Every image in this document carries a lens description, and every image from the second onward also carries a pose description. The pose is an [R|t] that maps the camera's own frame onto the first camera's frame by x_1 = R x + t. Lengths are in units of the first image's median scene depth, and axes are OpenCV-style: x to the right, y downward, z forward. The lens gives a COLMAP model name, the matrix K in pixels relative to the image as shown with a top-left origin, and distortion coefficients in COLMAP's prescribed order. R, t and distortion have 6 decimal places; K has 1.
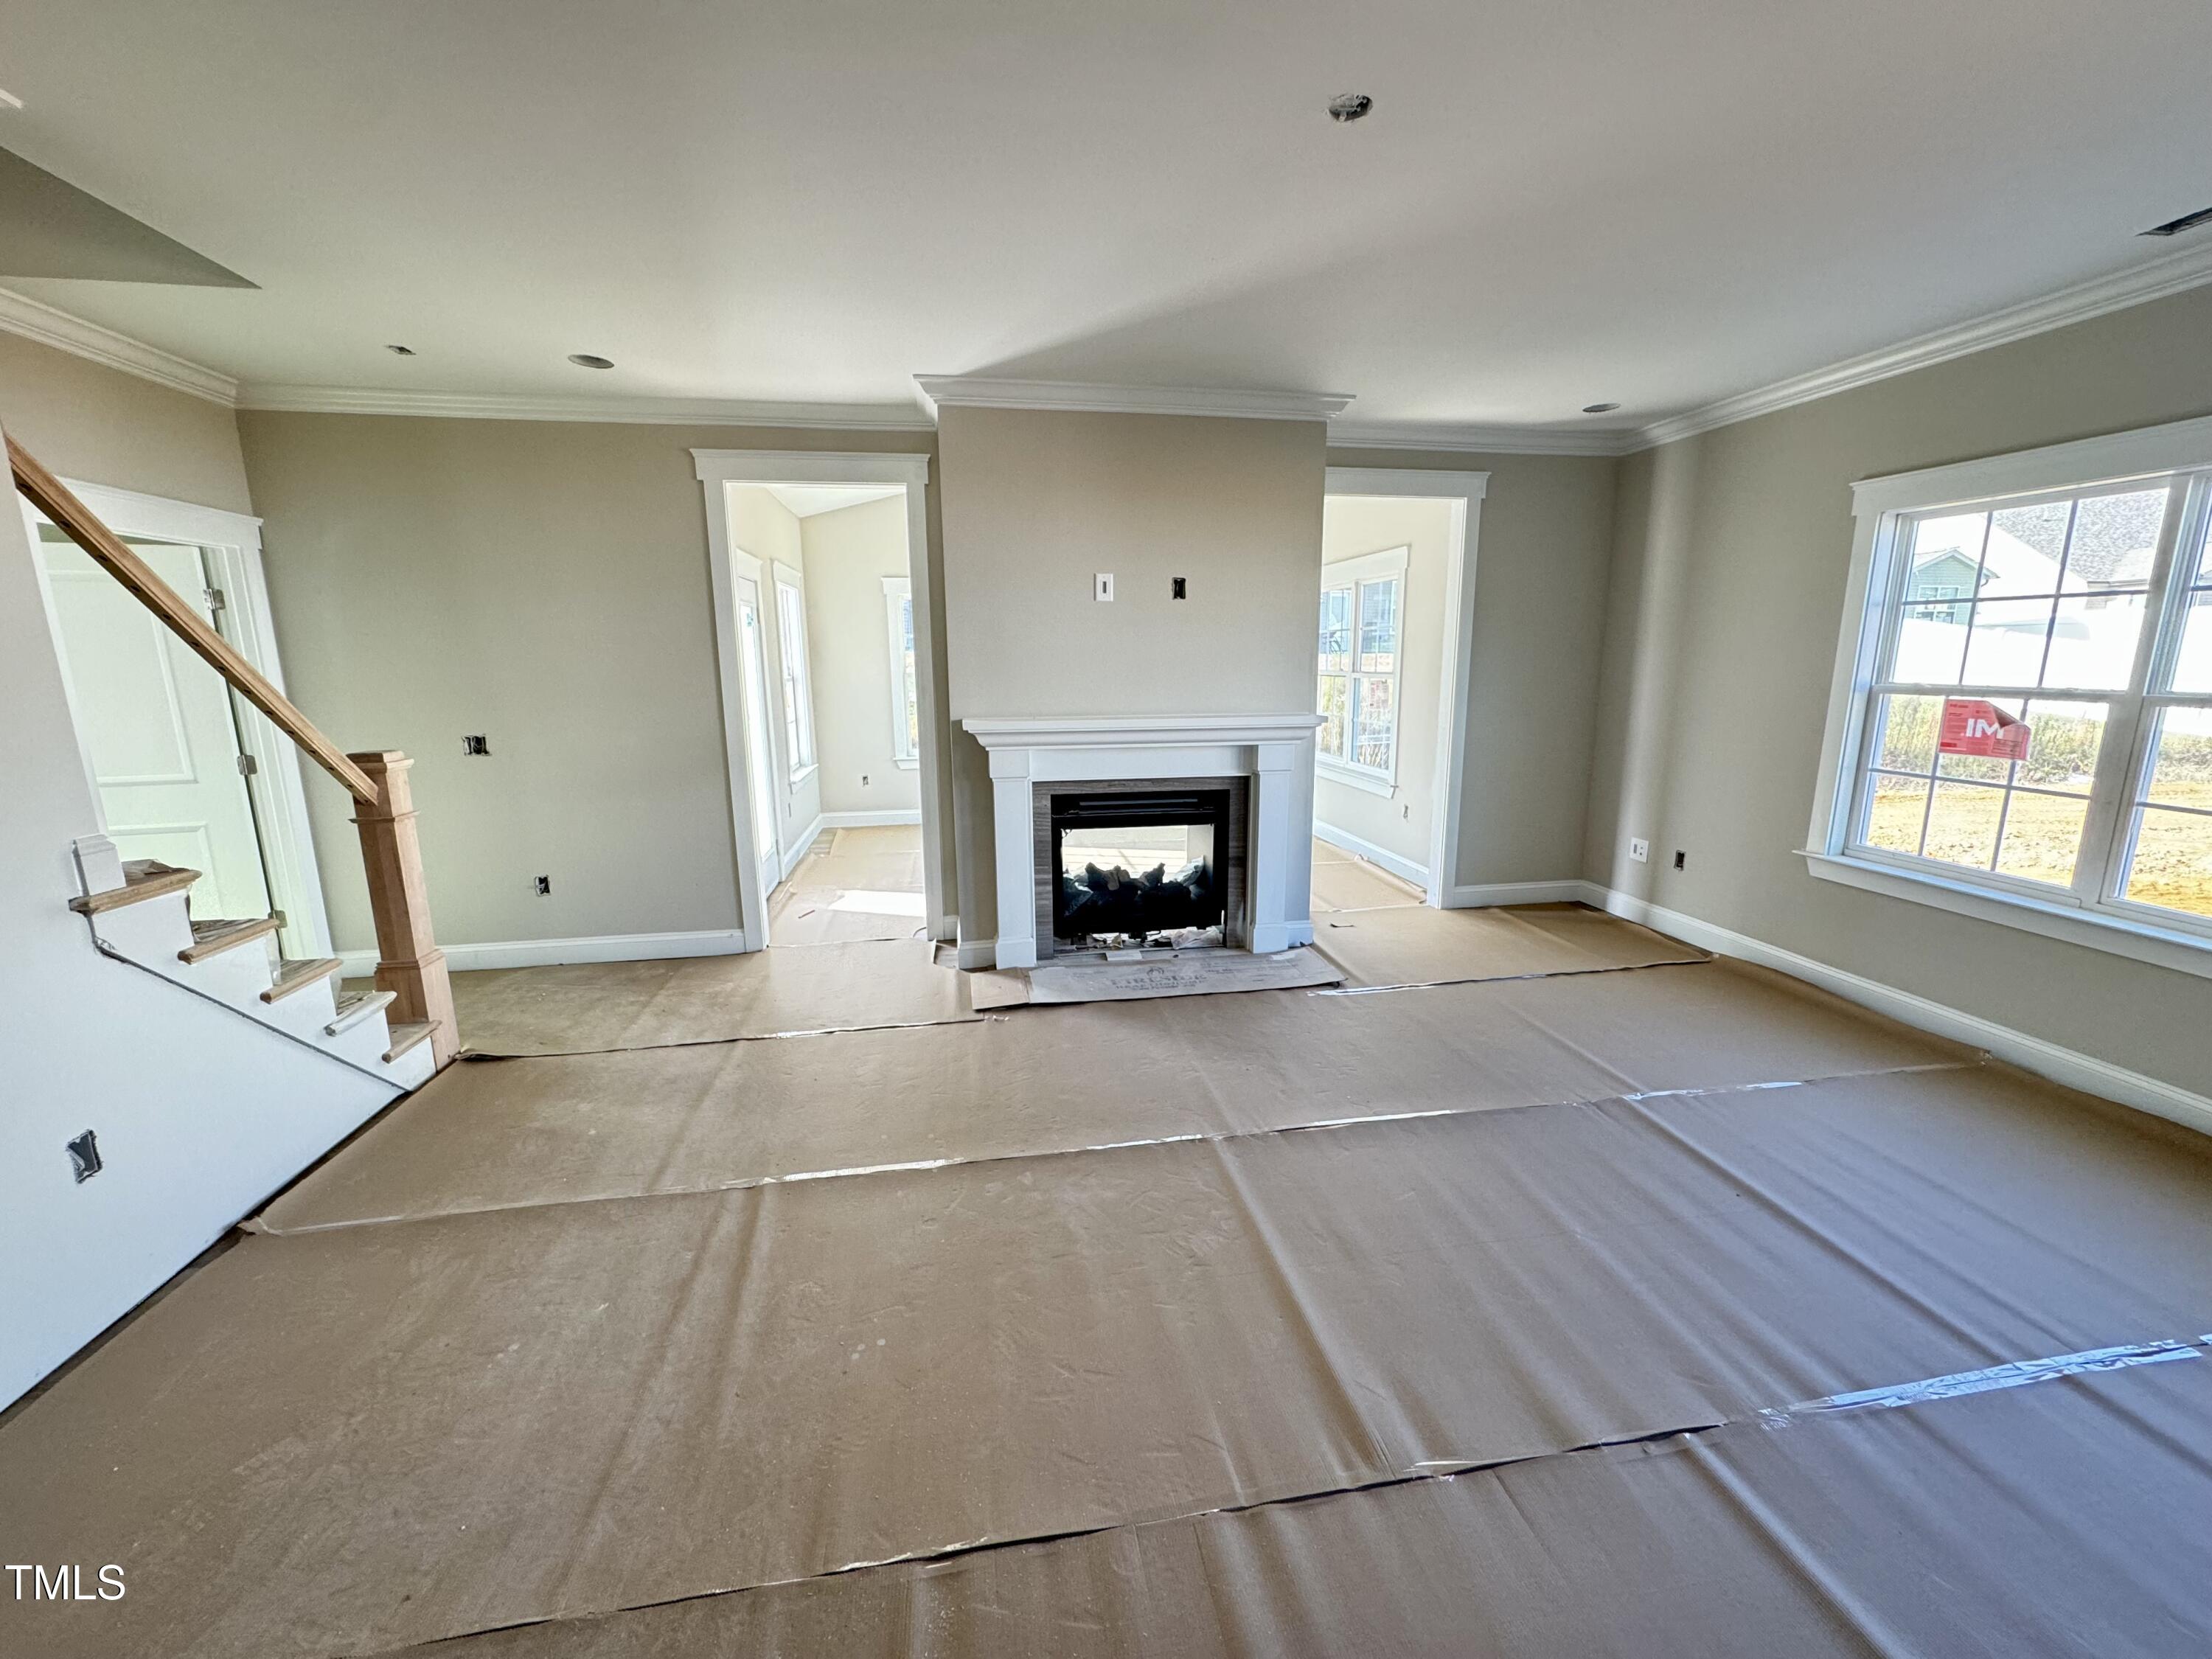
lens RADIAL K [[886.8, 0, 1107.6], [0, 886.8, 829.1], [0, 0, 1]] dist [0.000164, -0.000593]
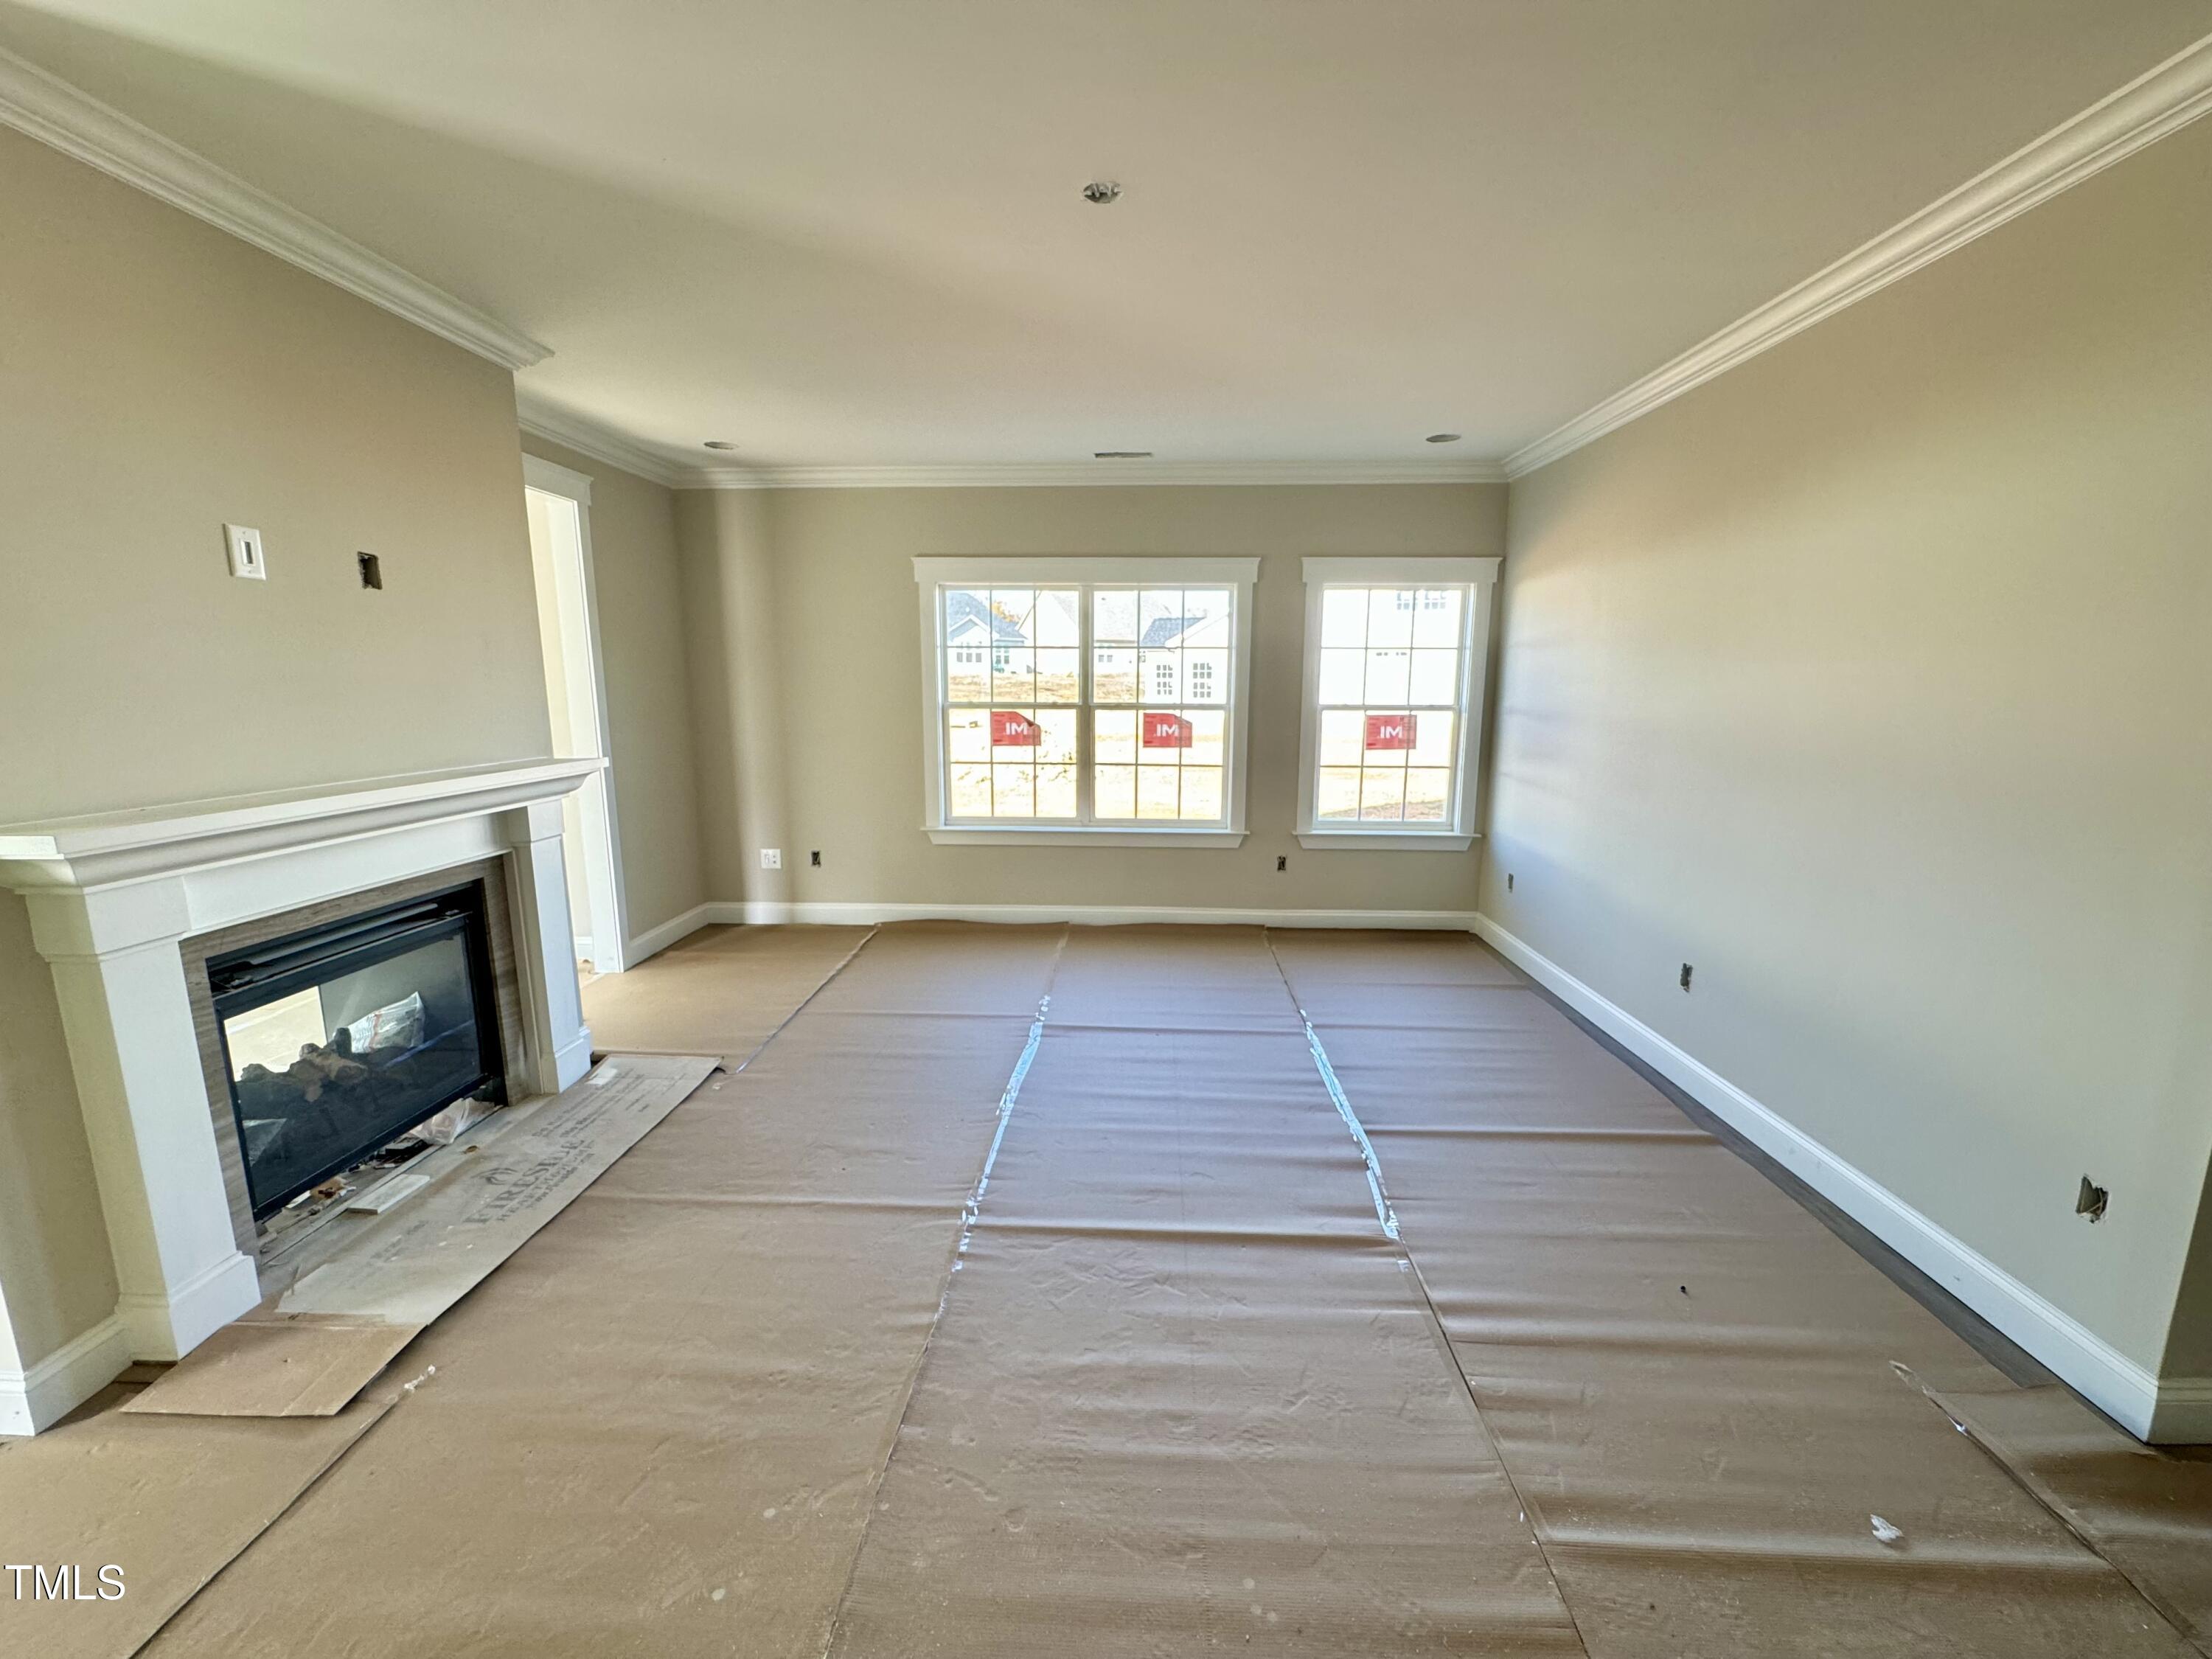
lens RADIAL K [[886.8, 0, 1109.6], [0, 886.8, 828.0], [0, 0, 1]] dist [0.000164, -0.000593]
pose [[0.214278, -0.155453, 0.964323, -0.419058], [0.186147, 0.975660, 0.115918, -0.073070], [-0.958872, 0.154667, 0.237999, 0.385299]]
